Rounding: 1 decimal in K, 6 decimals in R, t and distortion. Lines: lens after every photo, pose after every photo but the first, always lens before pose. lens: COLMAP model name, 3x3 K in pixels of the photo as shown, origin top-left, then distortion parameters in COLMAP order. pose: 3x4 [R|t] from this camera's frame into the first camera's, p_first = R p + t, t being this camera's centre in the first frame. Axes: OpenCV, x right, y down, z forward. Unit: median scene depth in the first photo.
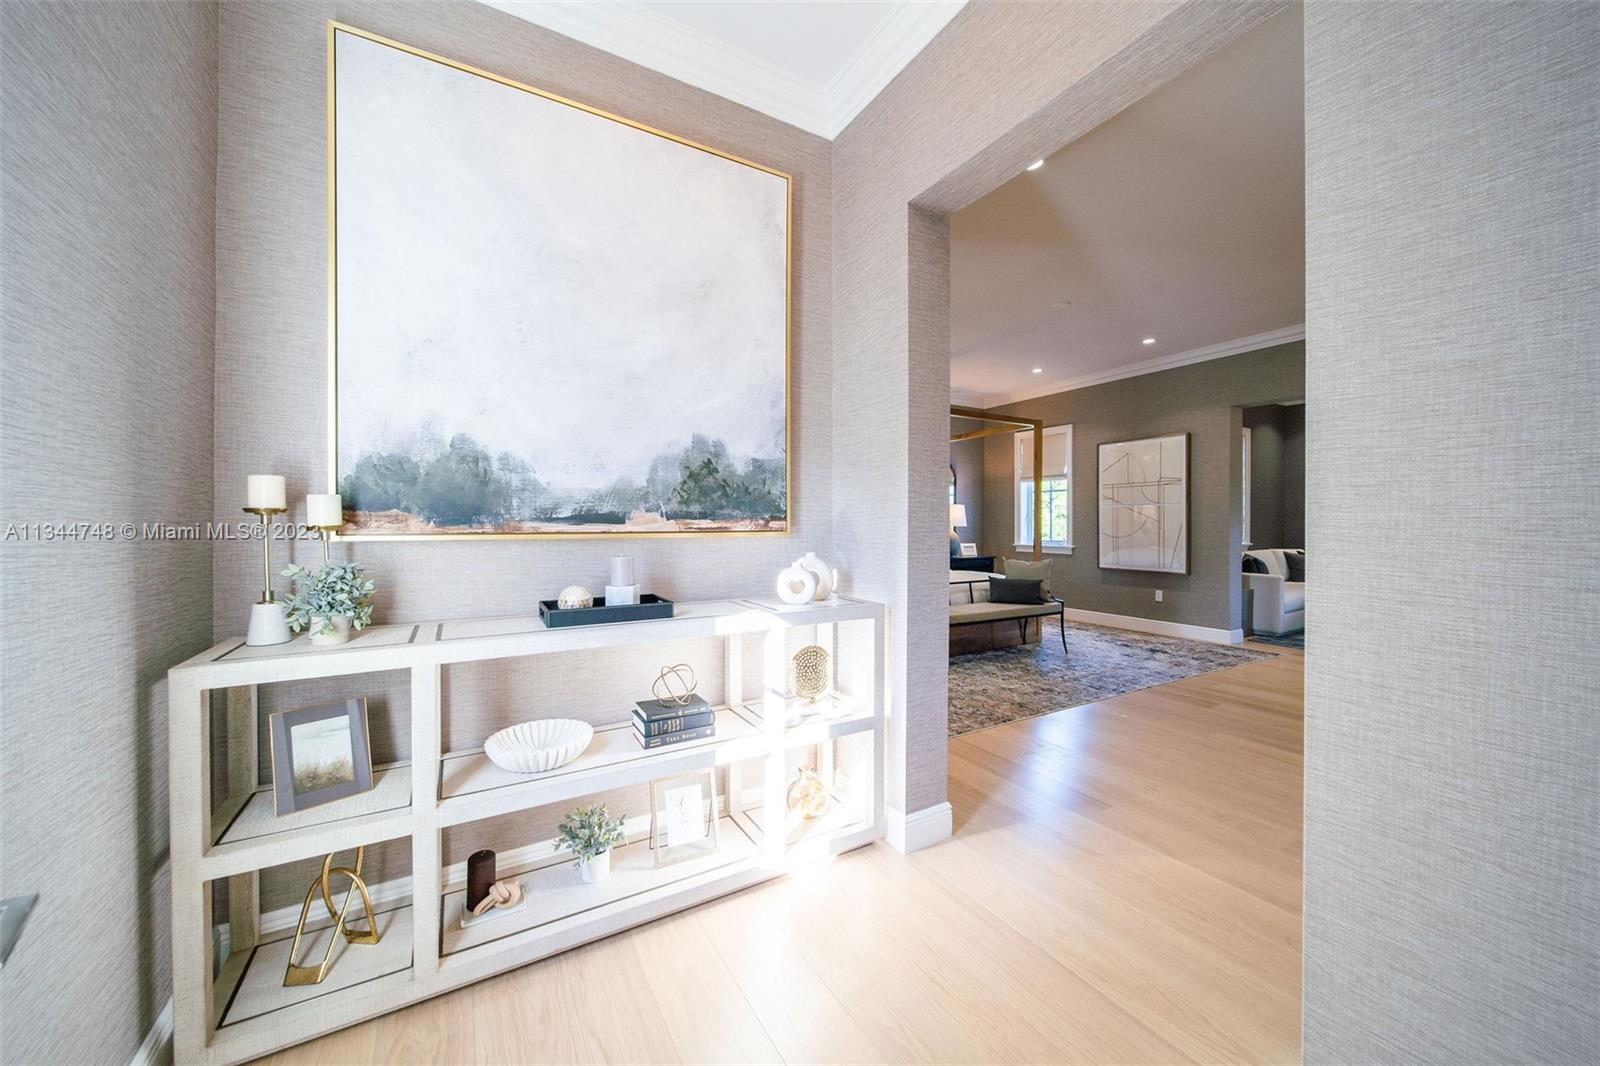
lens RADIAL K [[580.4, 0, 793.5], [0, 580.4, 524.7], [0, 0, 1]] dist [-0.000359, -0.000939]
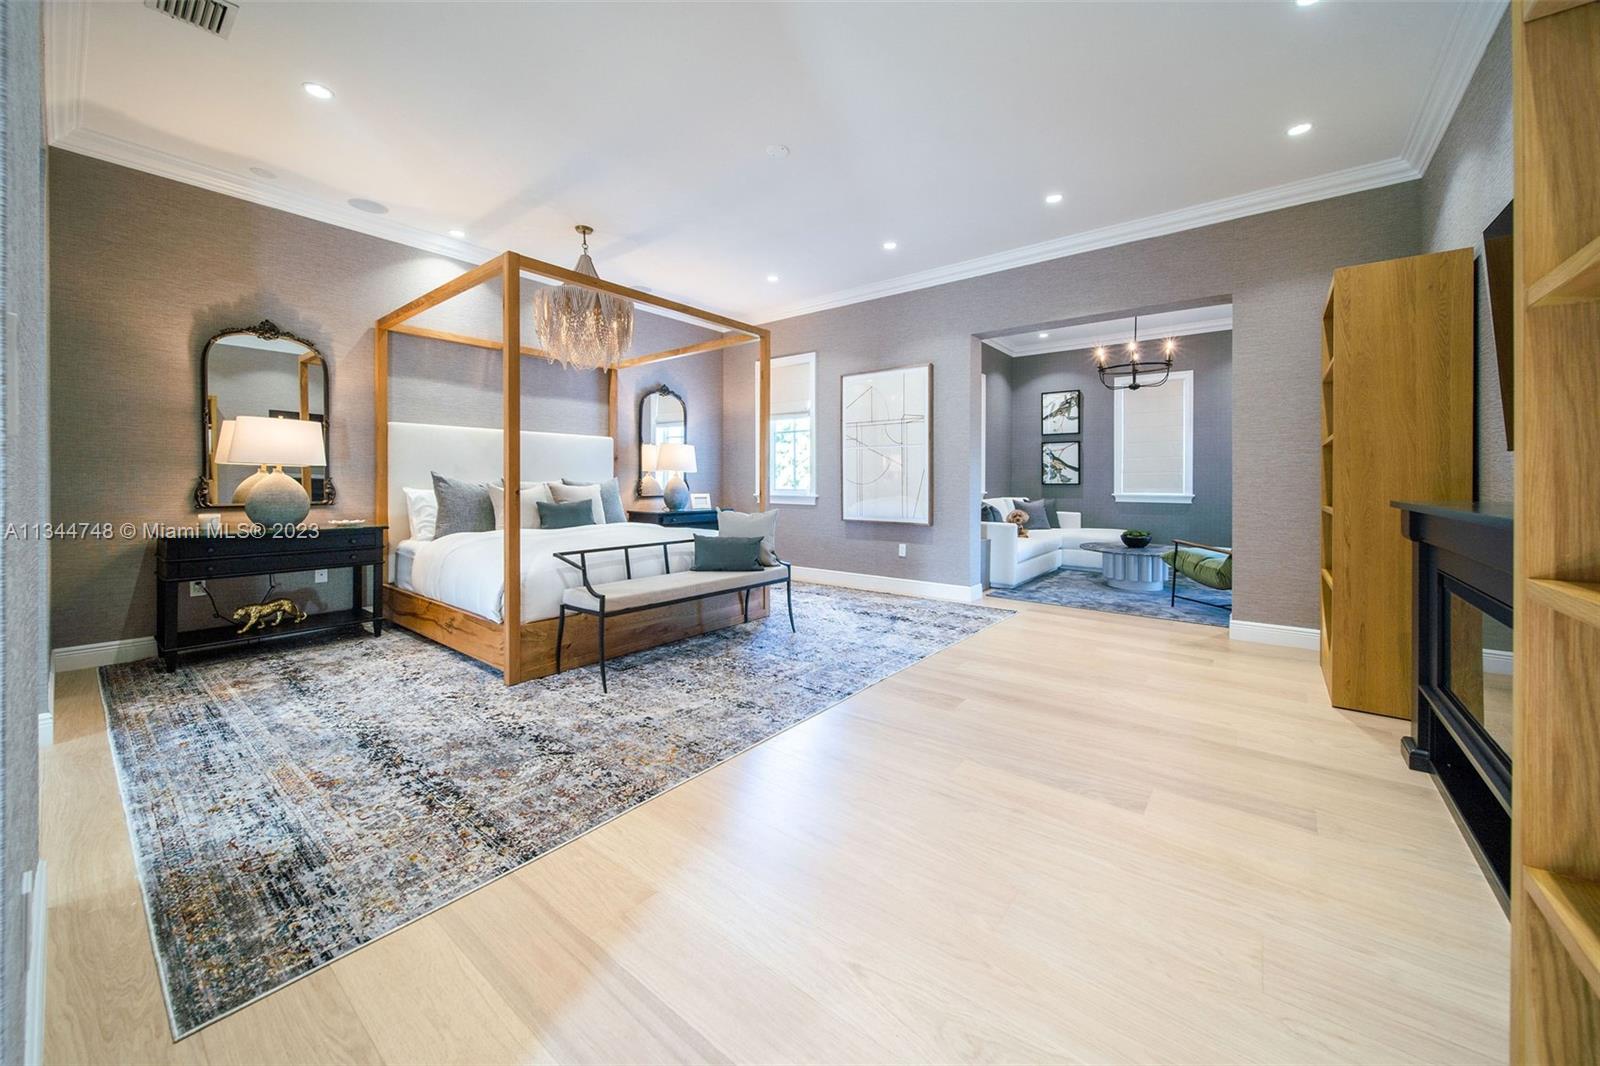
lens RADIAL K [[580.4, 0, 794.4], [0, 580.4, 487.8], [0, 0, 1]] dist [-0.000359, -0.000939]
pose [[0.935329, -0.002914, 0.353767, 0.183075], [0.000051, 0.999967, 0.008102, 0.023070], [-0.353779, -0.007560, 0.935298, 0.260209]]
